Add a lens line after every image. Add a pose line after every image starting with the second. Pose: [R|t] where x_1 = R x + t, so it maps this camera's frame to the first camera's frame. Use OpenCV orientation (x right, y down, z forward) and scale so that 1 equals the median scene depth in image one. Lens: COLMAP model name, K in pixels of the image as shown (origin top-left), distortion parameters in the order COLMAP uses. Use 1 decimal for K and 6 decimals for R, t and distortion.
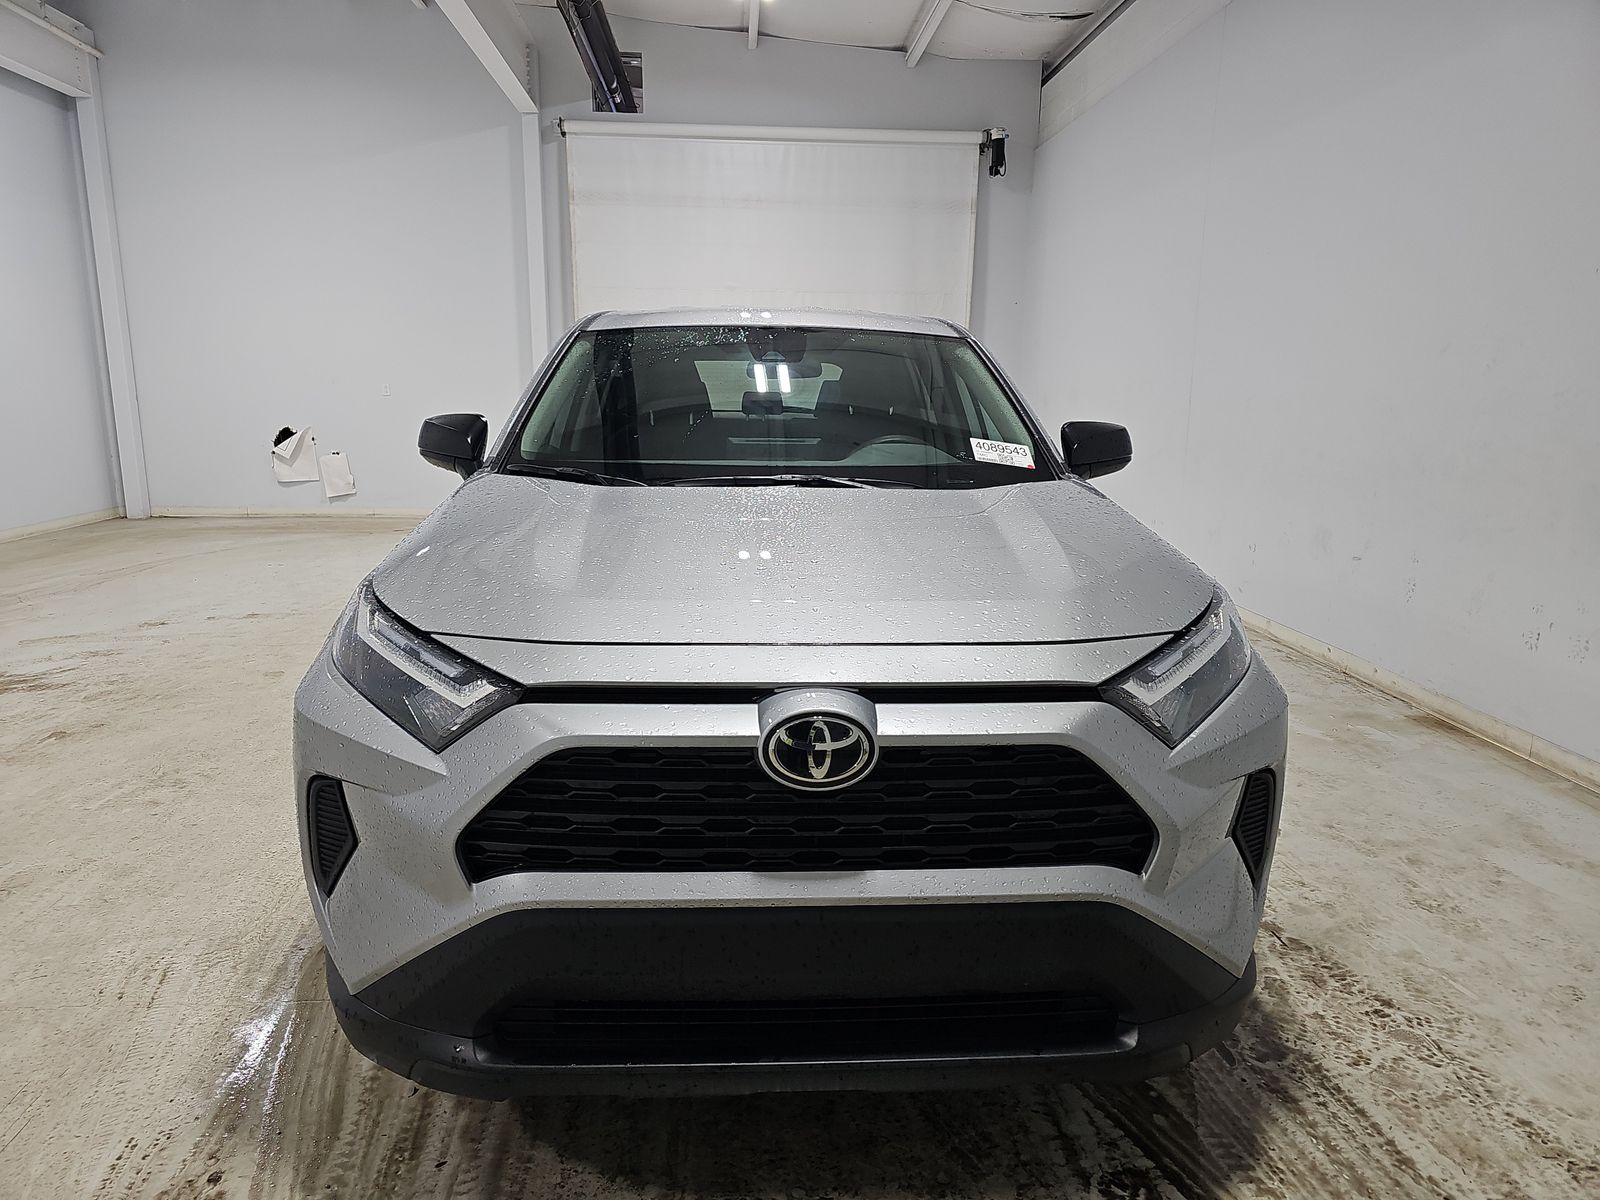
lens RADIAL K [[1058.0, 0, 800.4], [0, 1058.0, 608.7], [0, 0, 1]] dist [0.025189, -0.009865]
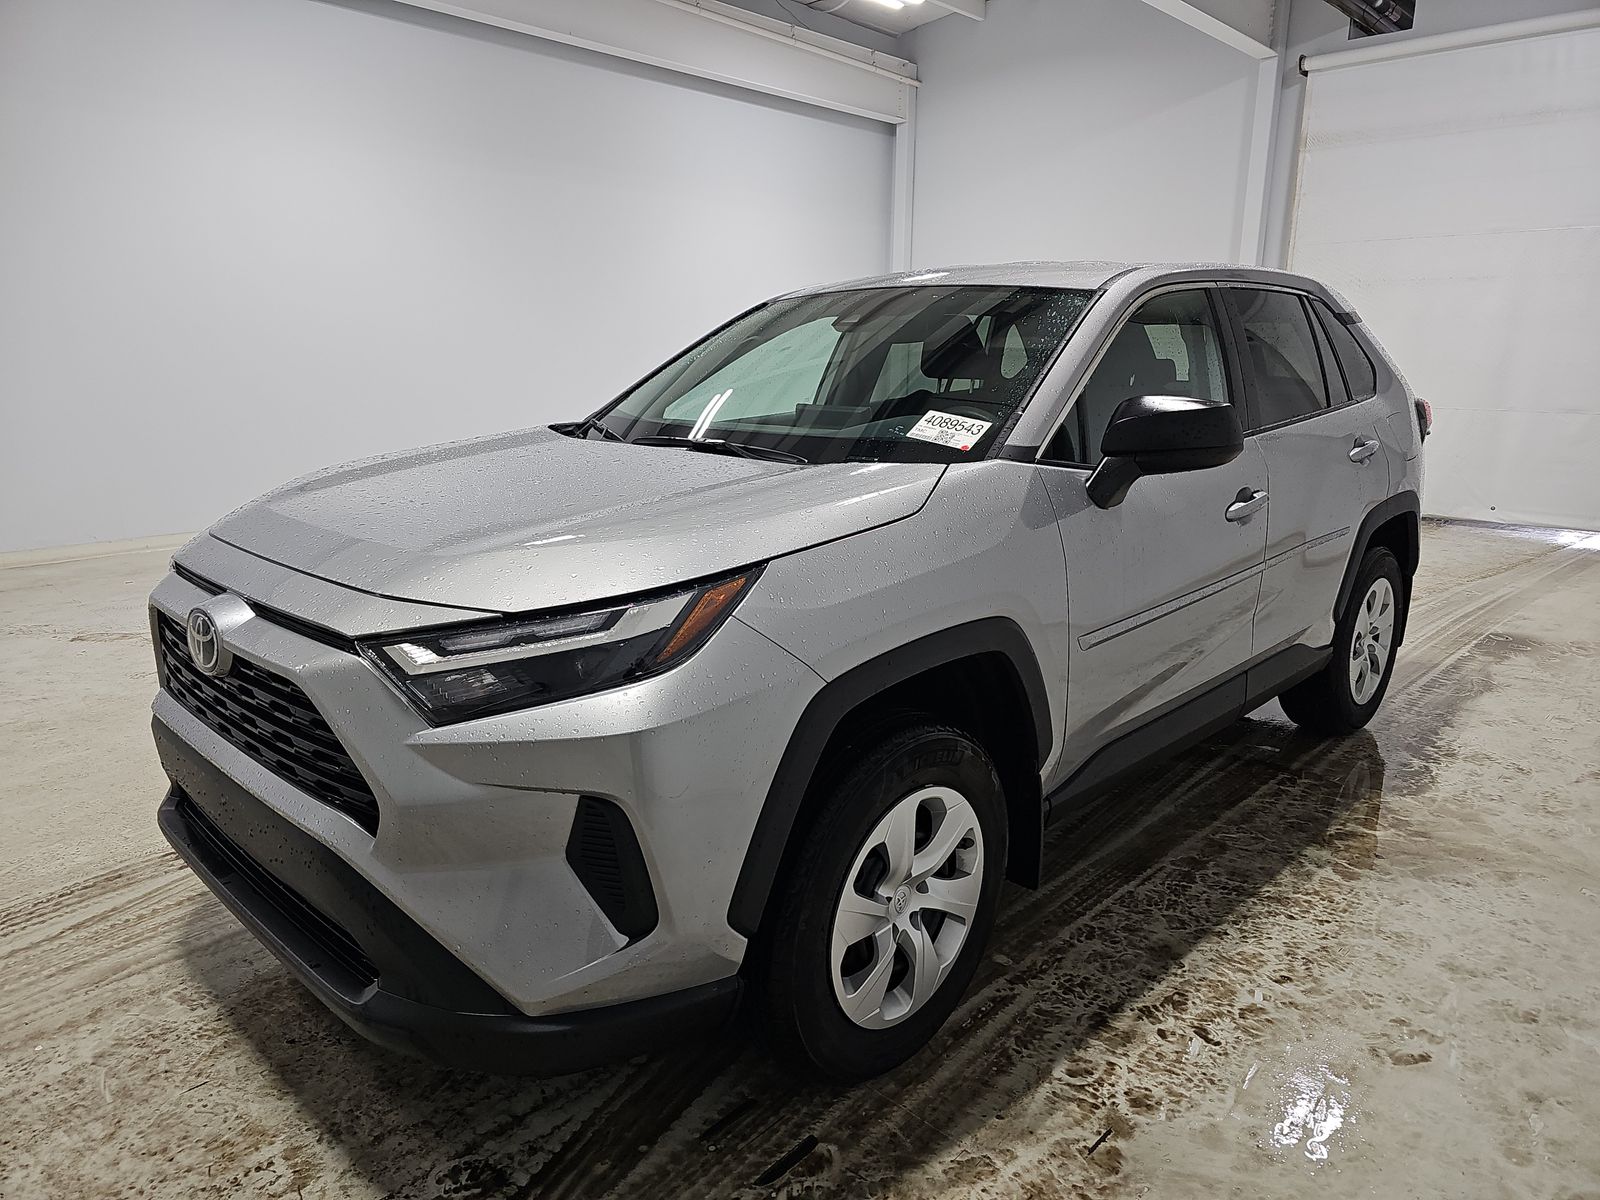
lens RADIAL K [[1058.0, 0, 798.3], [0, 1058.0, 601.4], [0, 0, 1]] dist [0.025189, -0.009865]
pose [[0.675817, 0.166714, -0.717968, 0.668041], [-0.154810, 0.984462, 0.082873, -0.058114], [0.720628, 0.055142, 0.691125, 0.312075]]
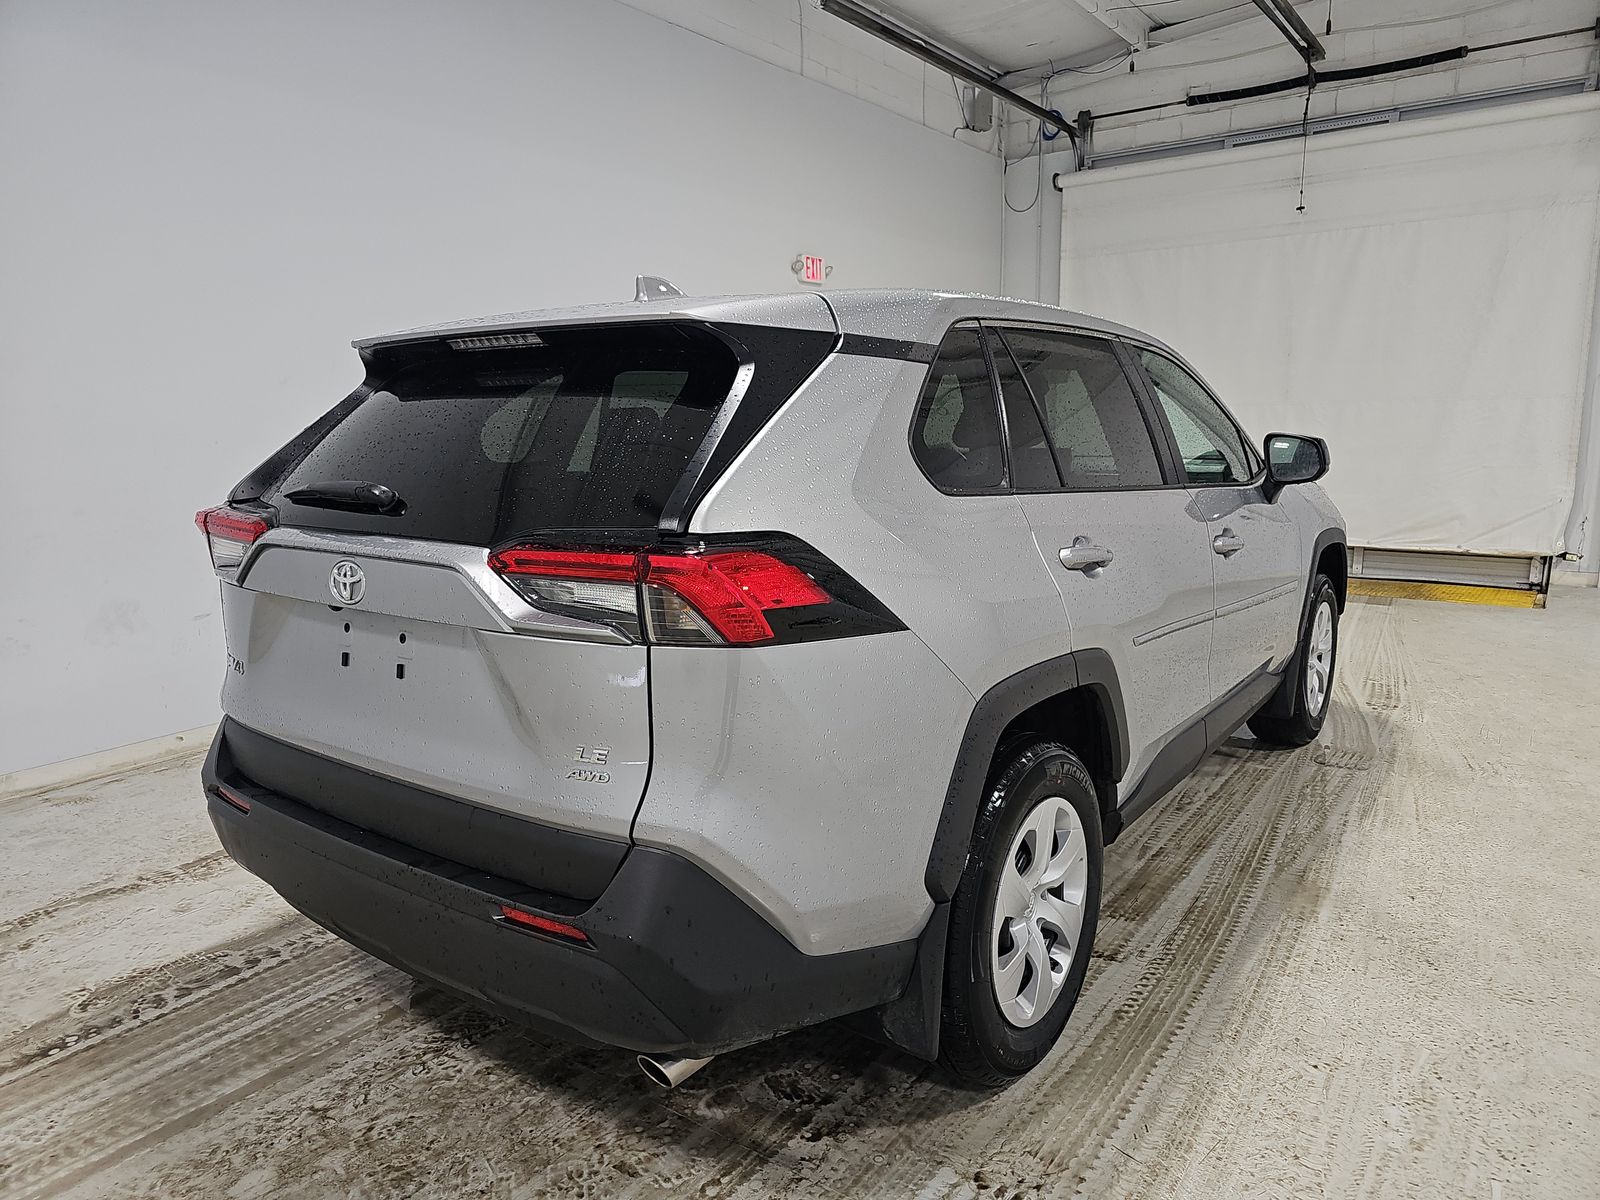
lens RADIAL K [[1058.0, 0, 797.1], [0, 1058.0, 602.6], [0, 0, 1]] dist [0.025189, -0.009865]
pose [[-0.766420, -0.115228, 0.631921, -0.650243], [0.139997, 0.930164, 0.339406, -0.472455], [-0.626899, 0.348594, -0.696764, 2.167440]]
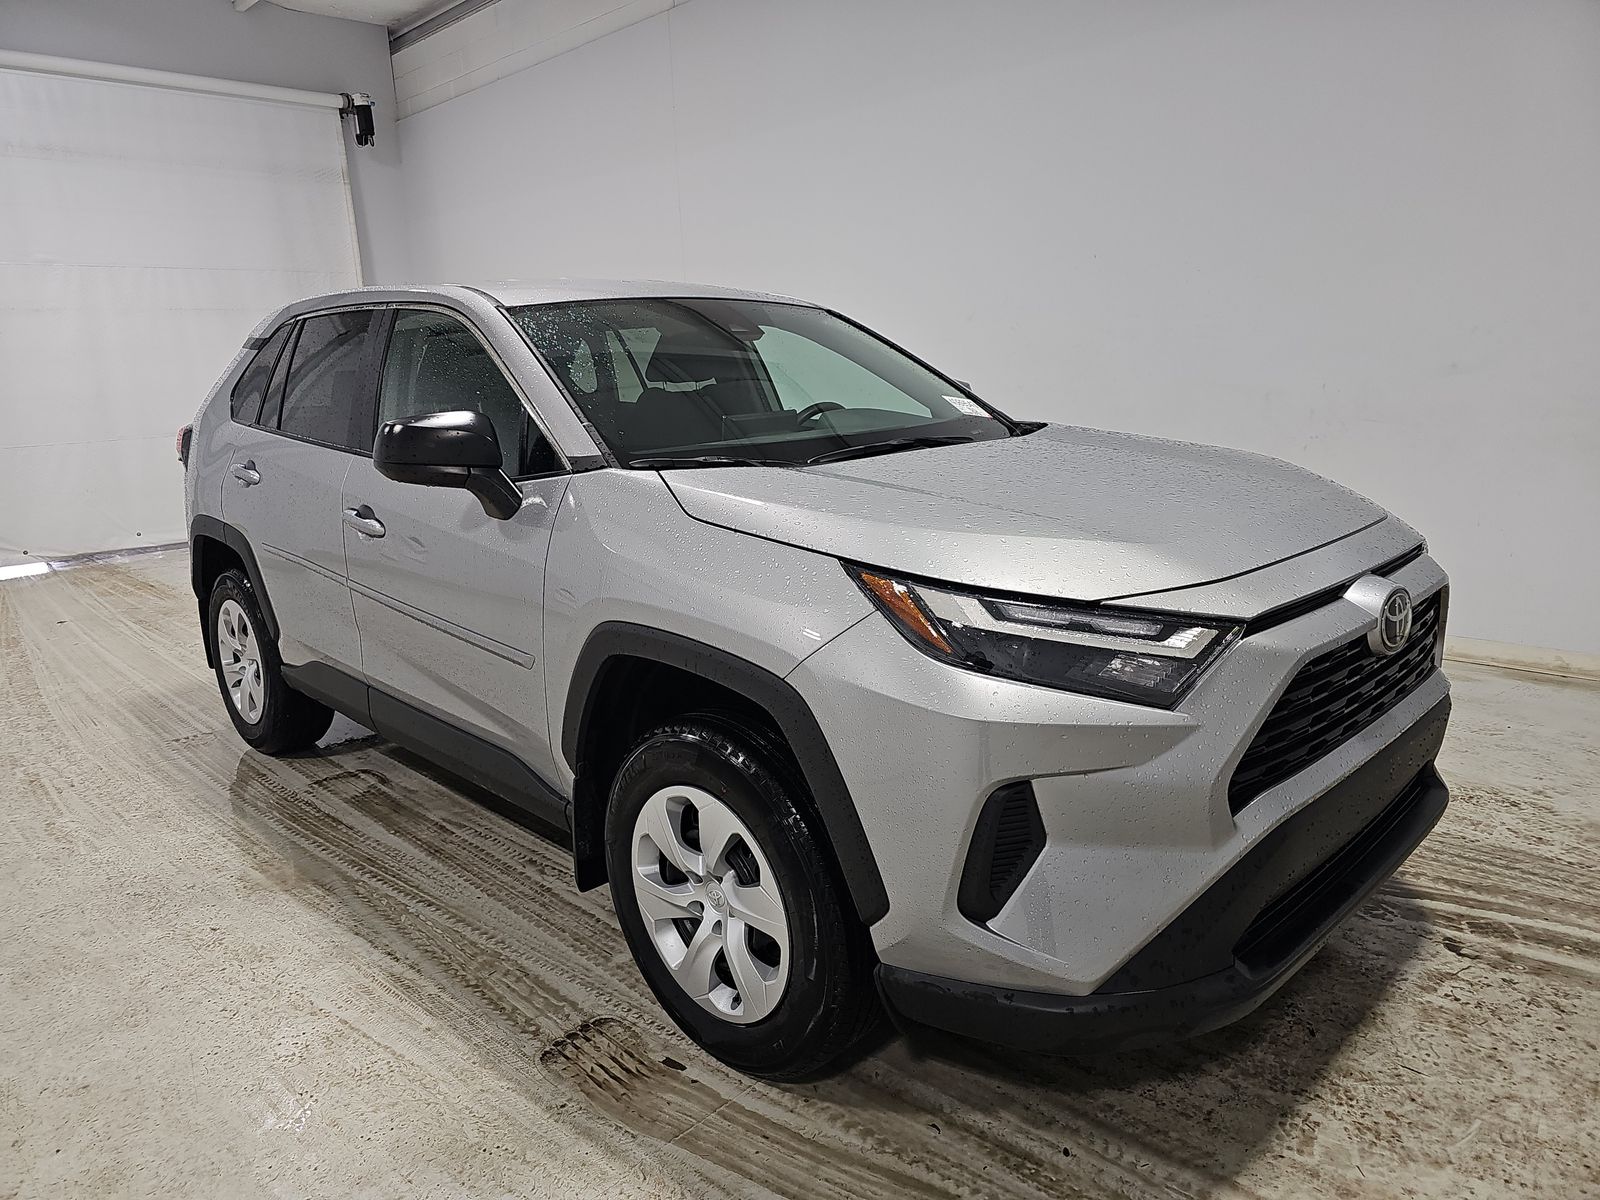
lens RADIAL K [[1058.0, 0, 791.7], [0, 1058.0, 603.7], [0, 0, 1]] dist [0.025189, -0.009865]
pose [[0.753656, -0.191572, 0.628732, -0.639272], [0.186316, 0.979612, 0.075148, -0.053860], [-0.630309, 0.060507, 0.773983, 0.231642]]
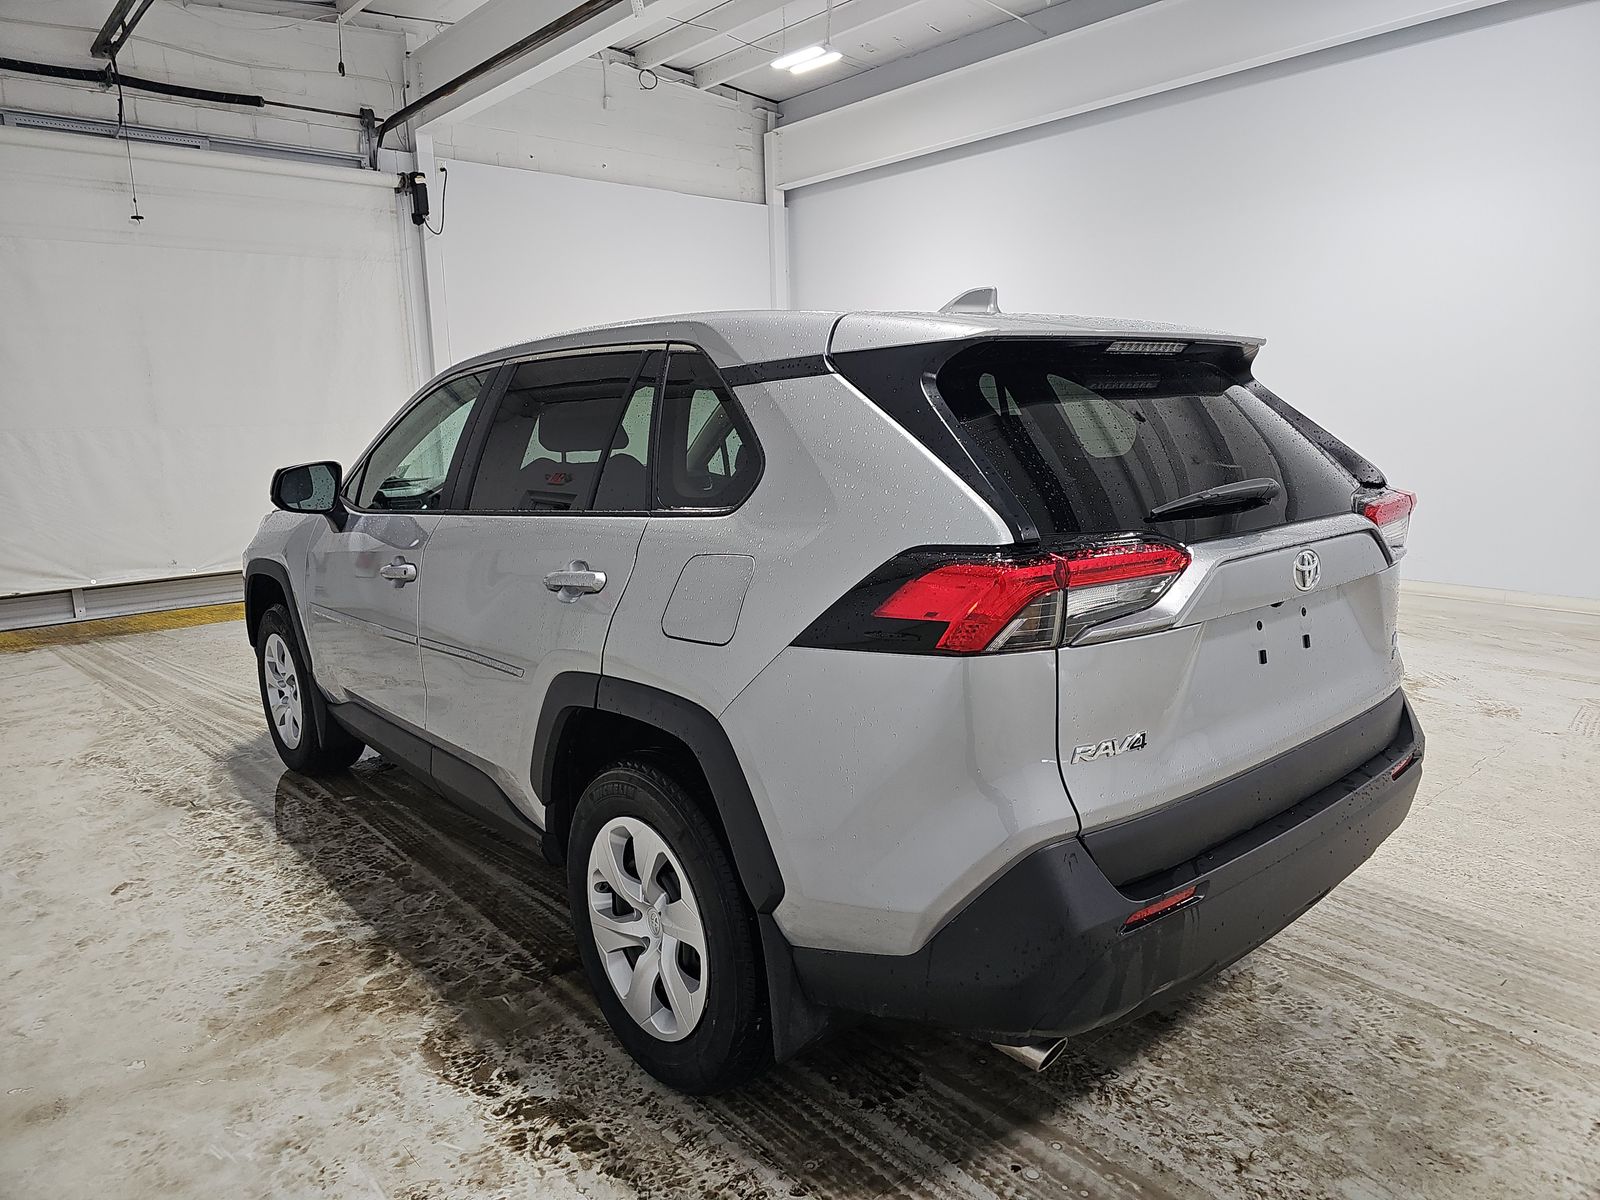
lens RADIAL K [[1058.0, 0, 812.6], [0, 1058.0, 589.0], [0, 0, 1]] dist [0.025189, -0.009865]
pose [[-0.791856, 0.113281, -0.600109, 0.547836], [-0.111689, 0.939210, 0.324669, -0.478199], [0.600407, 0.324117, -0.731067, 2.196641]]
